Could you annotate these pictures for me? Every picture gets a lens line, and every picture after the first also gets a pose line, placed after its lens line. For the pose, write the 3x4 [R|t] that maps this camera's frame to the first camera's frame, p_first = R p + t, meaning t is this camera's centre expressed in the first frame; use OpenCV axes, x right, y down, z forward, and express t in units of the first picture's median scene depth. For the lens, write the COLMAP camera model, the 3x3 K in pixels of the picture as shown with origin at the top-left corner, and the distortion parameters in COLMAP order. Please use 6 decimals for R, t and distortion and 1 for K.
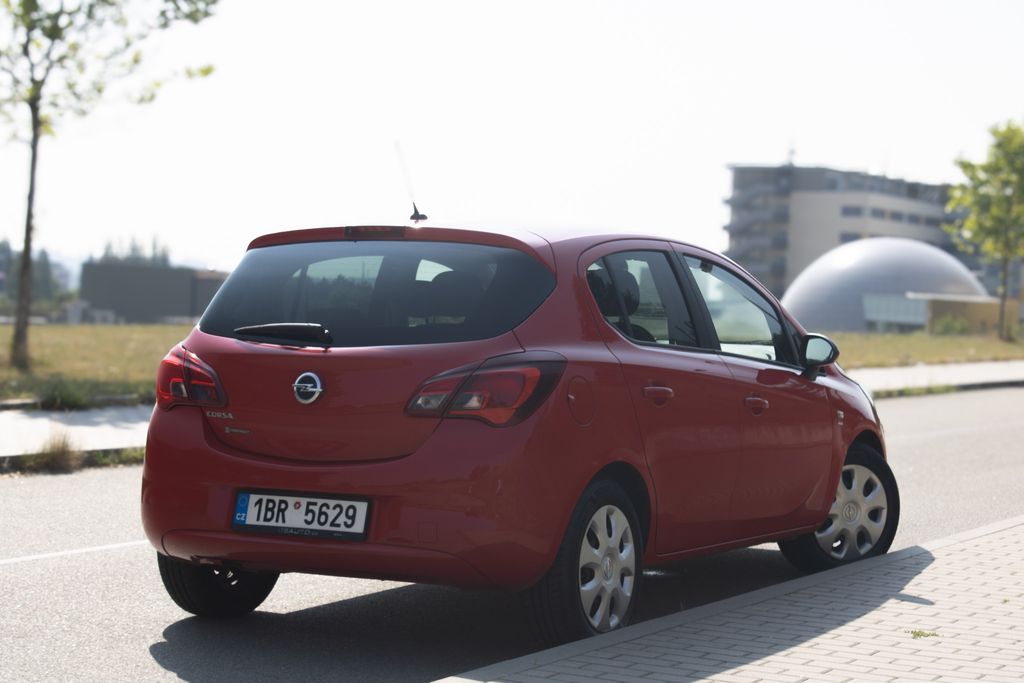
lens RADIAL K [[2170.2, 0, 512.0], [0, 2170.2, 341.5], [0, 0, 1]] dist [-0.008178, -0.078231]
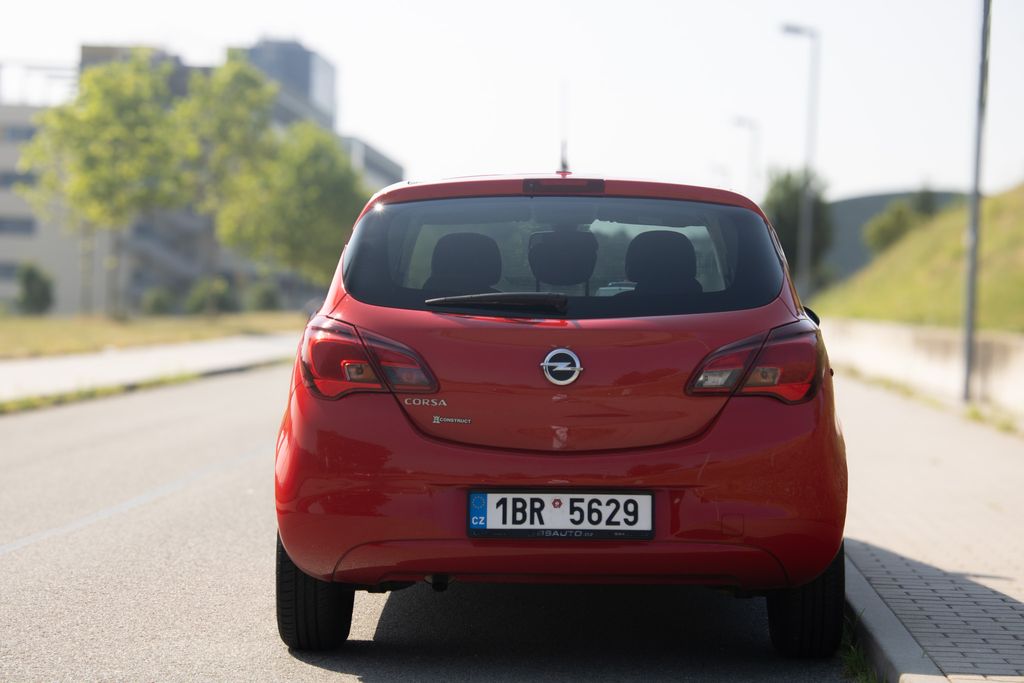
lens RADIAL K [[2621.0, 0, 512.0], [0, 2621.0, 341.5], [0, 0, 1]] dist [0.016876, 0.009603]
pose [[0.887567, -0.017624, 0.460341, -0.591361], [0.015151, 0.999844, 0.009065, 0.001616], [-0.460429, -0.001071, 0.887696, 0.084829]]
